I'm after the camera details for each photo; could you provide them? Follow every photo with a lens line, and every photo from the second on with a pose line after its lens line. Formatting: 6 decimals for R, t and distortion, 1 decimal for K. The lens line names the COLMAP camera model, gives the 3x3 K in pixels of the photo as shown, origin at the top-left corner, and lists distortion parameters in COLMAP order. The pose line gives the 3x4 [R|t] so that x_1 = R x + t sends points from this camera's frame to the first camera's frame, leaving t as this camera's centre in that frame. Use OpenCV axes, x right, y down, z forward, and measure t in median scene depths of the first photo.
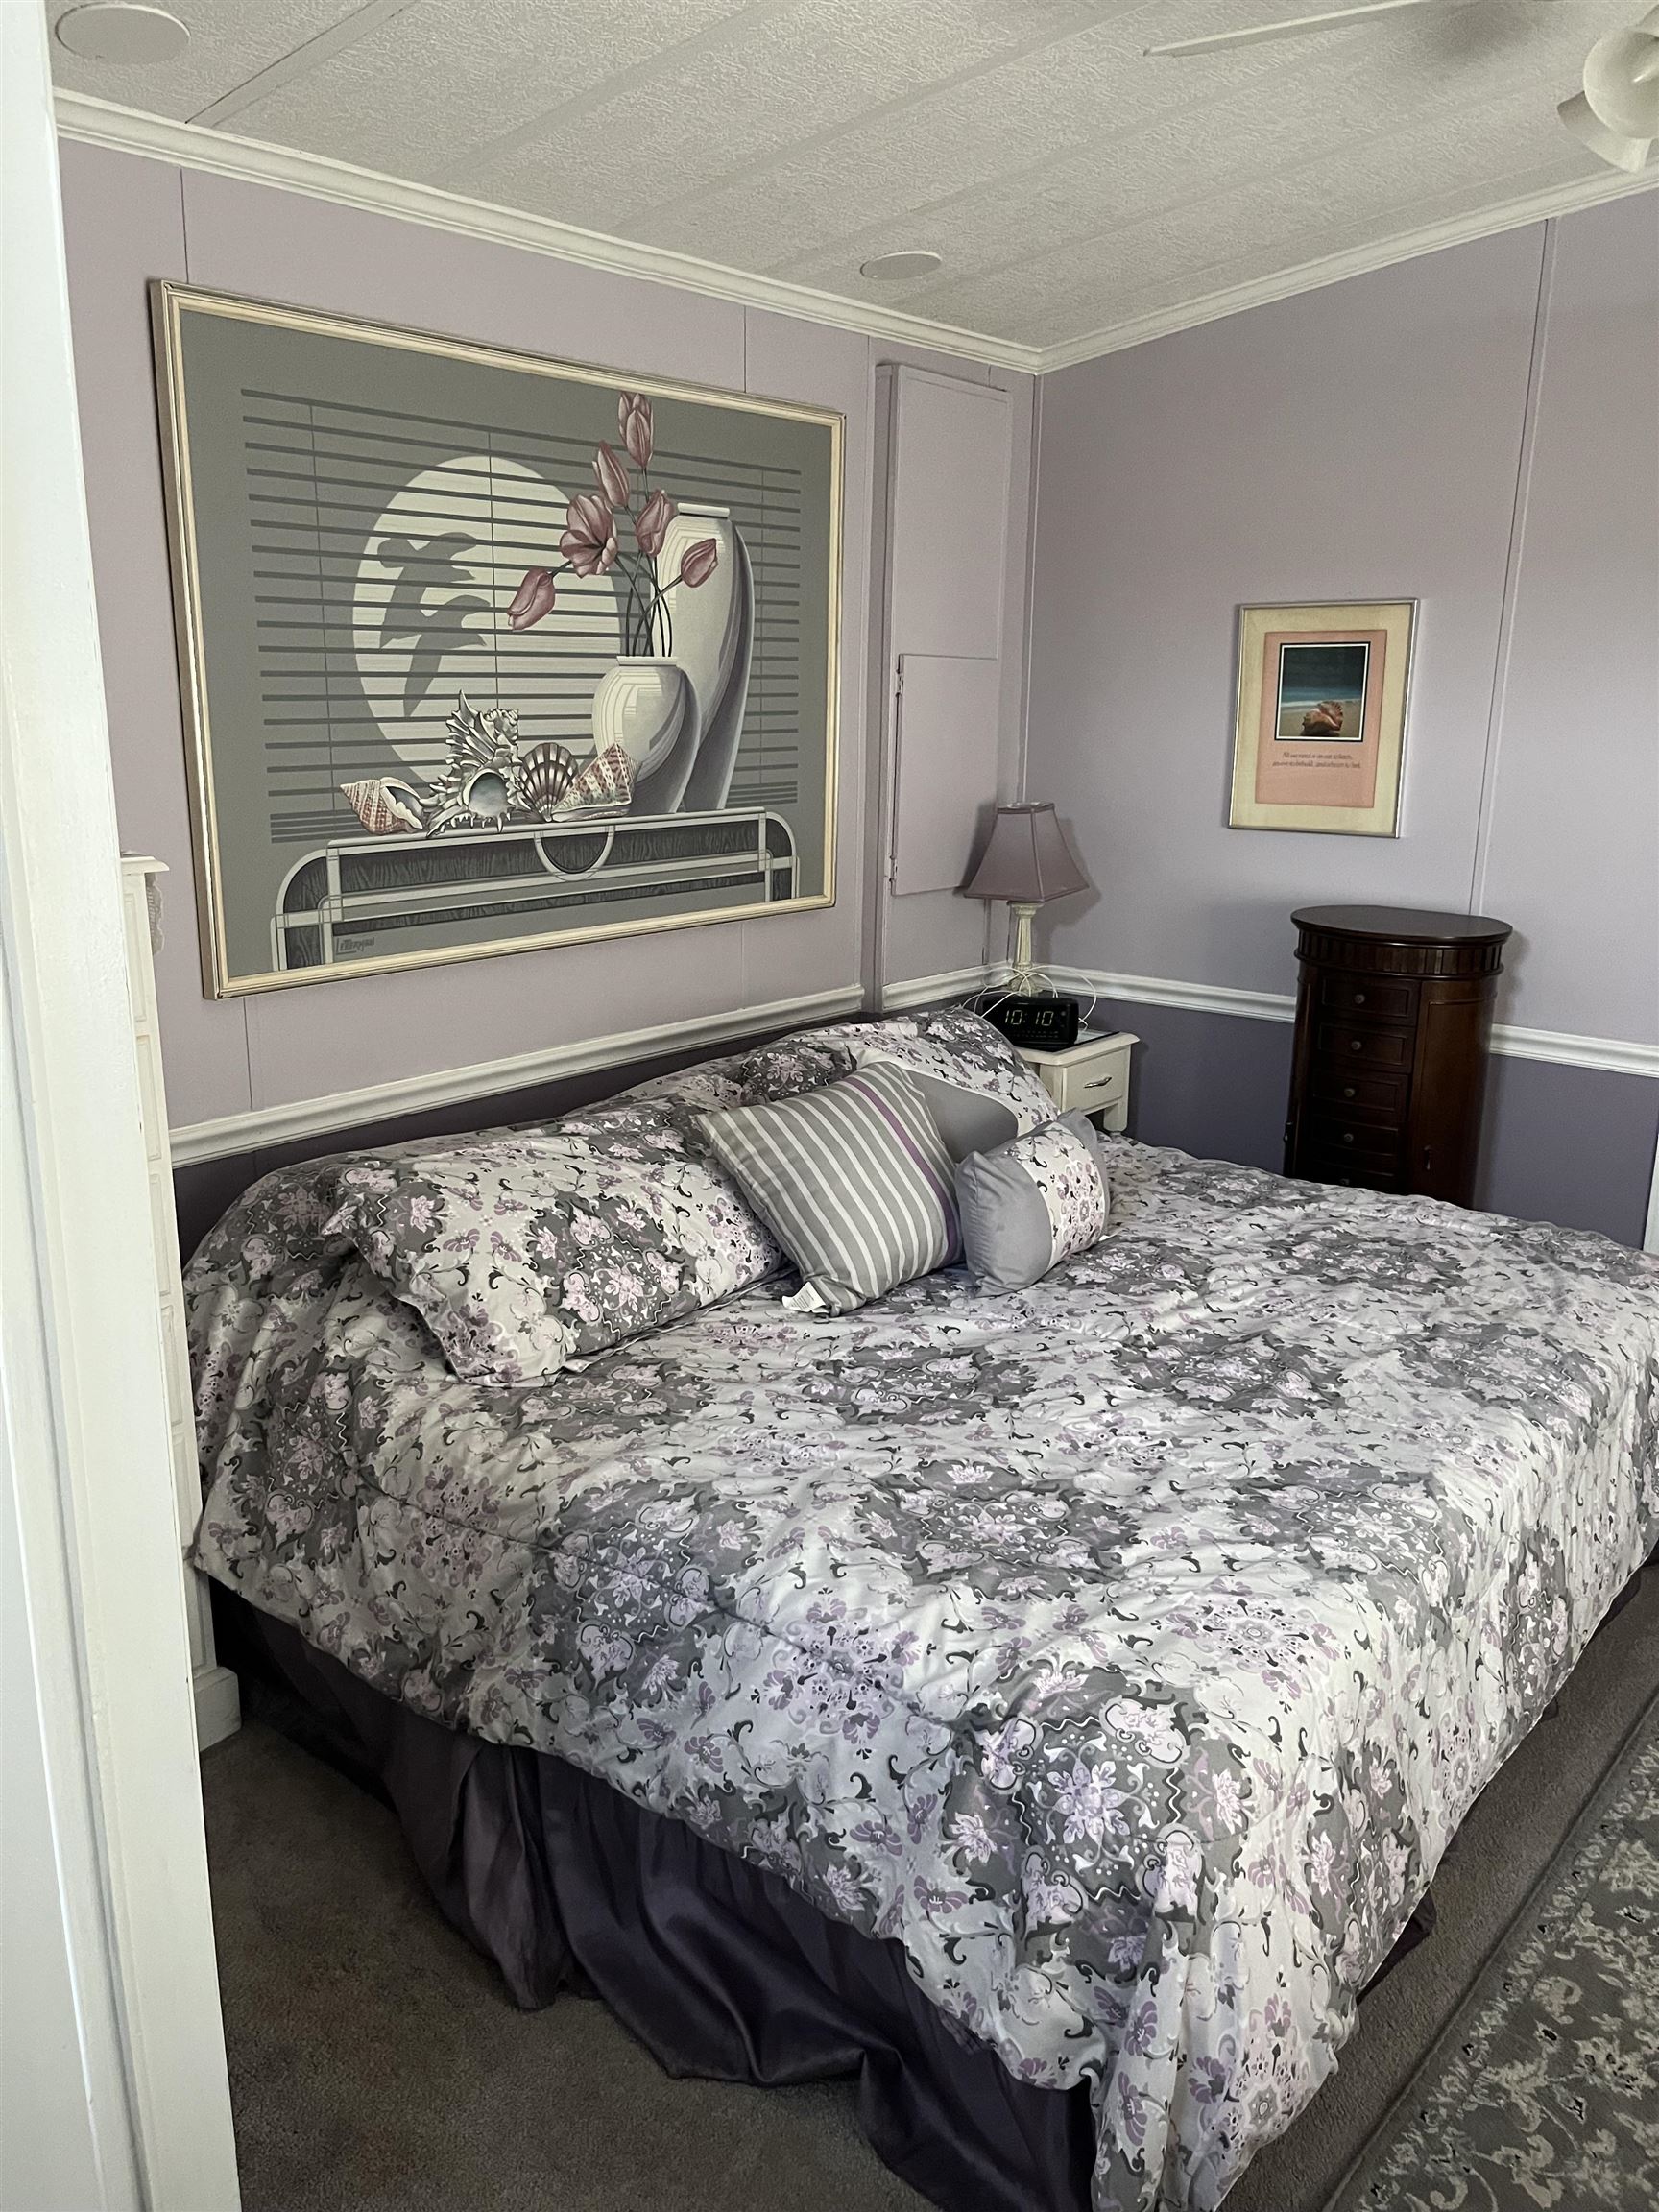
lens RADIAL K [[1657.3, 0, 829.5], [0, 1657.3, 1106.0], [0, 0, 1]] dist [0.030331, 0.004240]
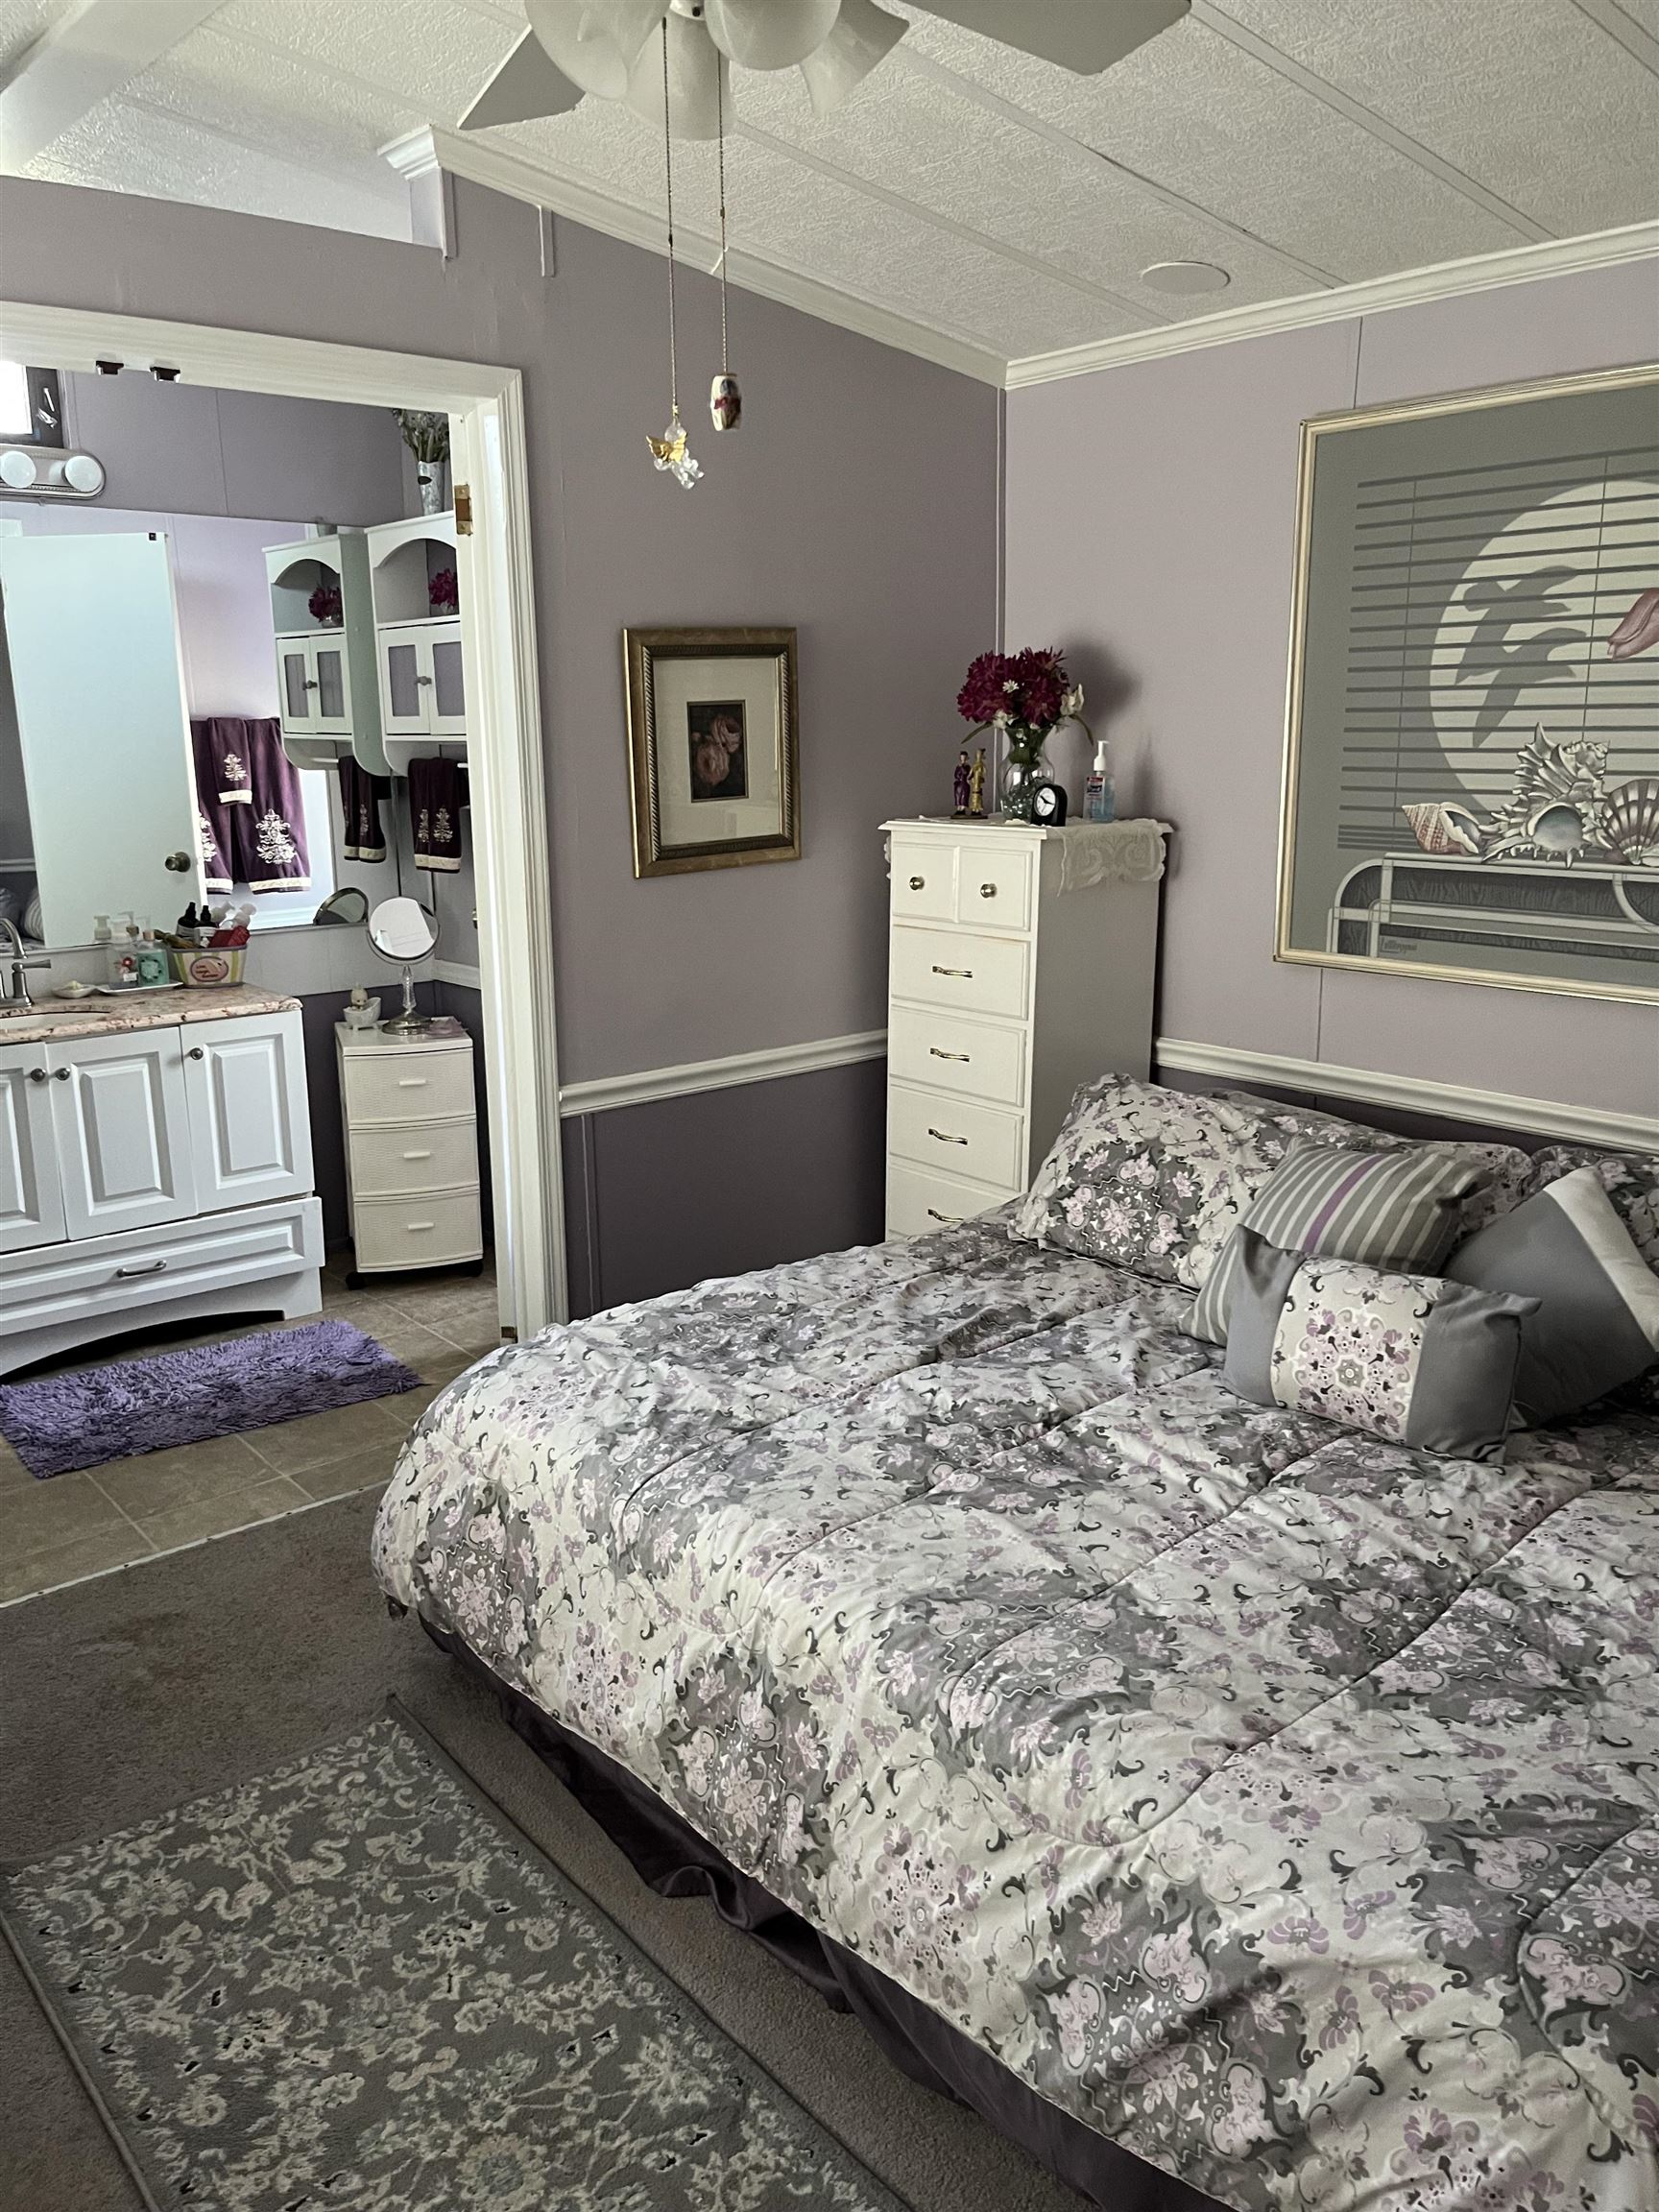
lens RADIAL K [[1657.3, 0, 829.5], [0, 1657.3, 1106.0], [0, 0, 1]] dist [0.030331, 0.004240]
pose [[-0.156959, 0.222825, -0.962140, 0.894494], [-0.241038, 0.936111, 0.256119, -0.193001], [0.957739, 0.272112, -0.093222, 0.765952]]
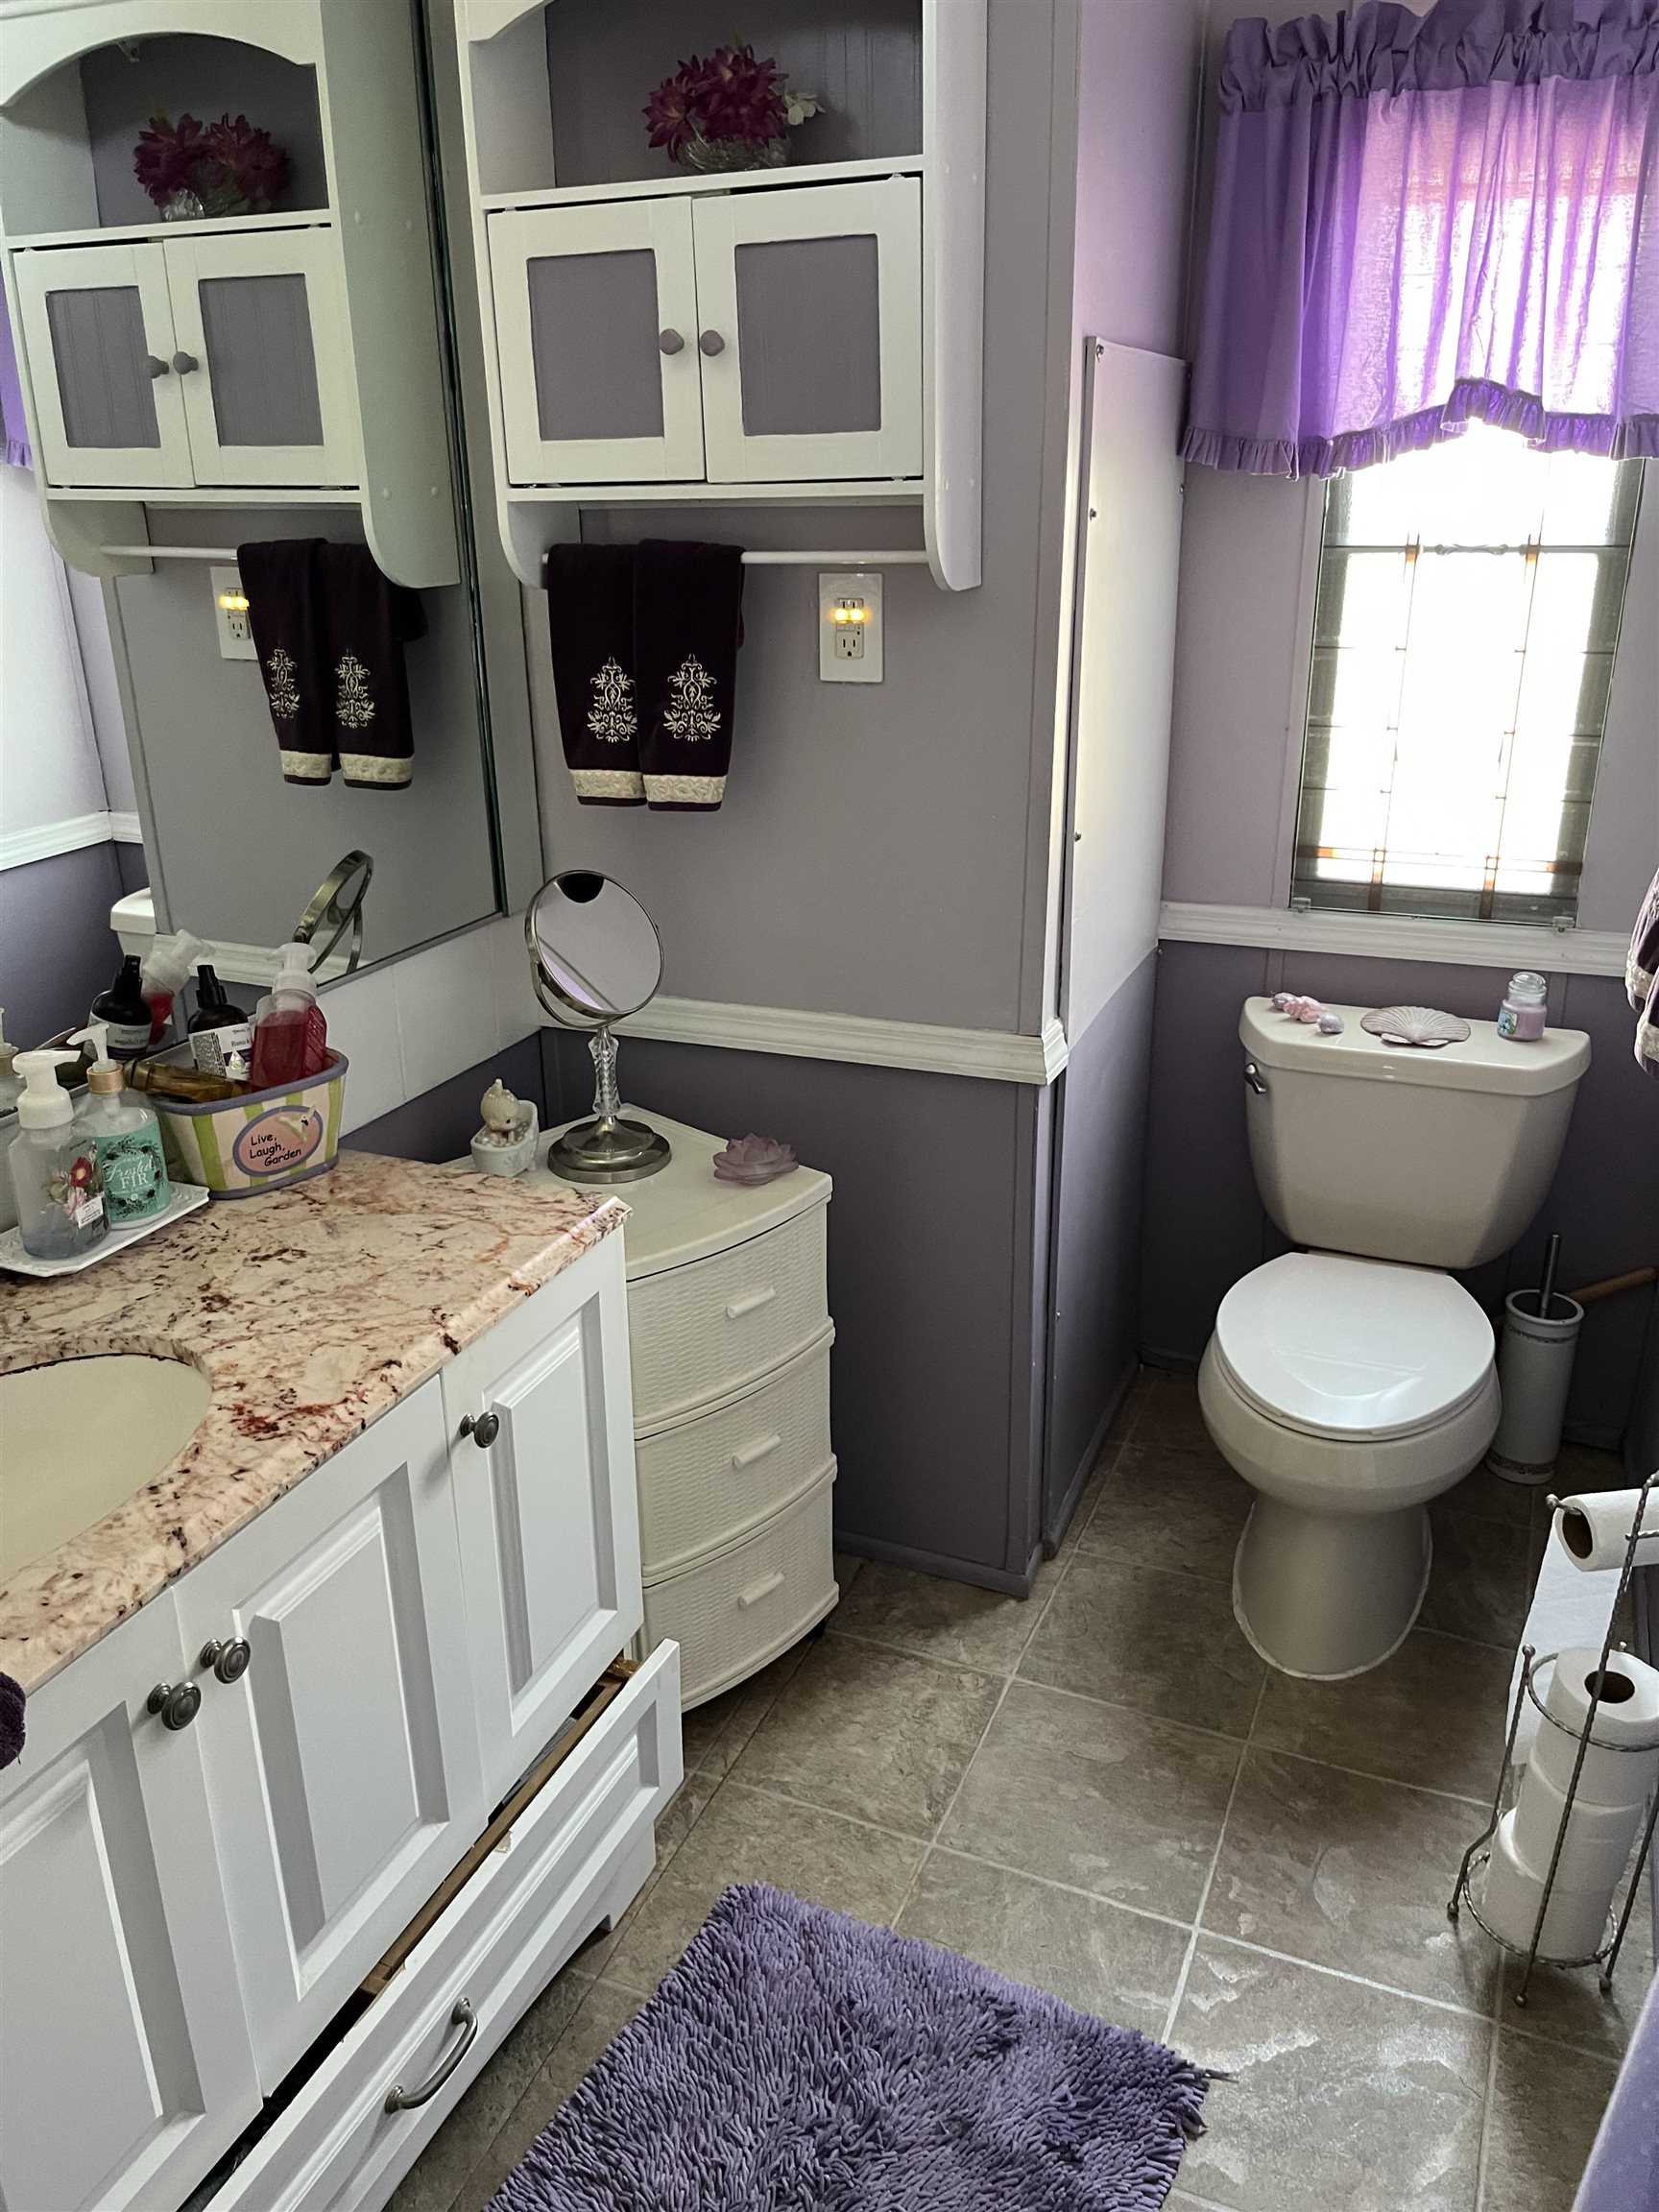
lens RADIAL K [[1657.3, 0, 829.5], [0, 1657.3, 1106.0], [0, 0, 1]] dist [0.030331, 0.004240]
pose [[0.298790, 0.335993, -0.893215, 0.531013], [-0.223491, 0.934579, 0.276793, -0.107486], [0.927780, 0.116923, 0.354334, 0.442568]]
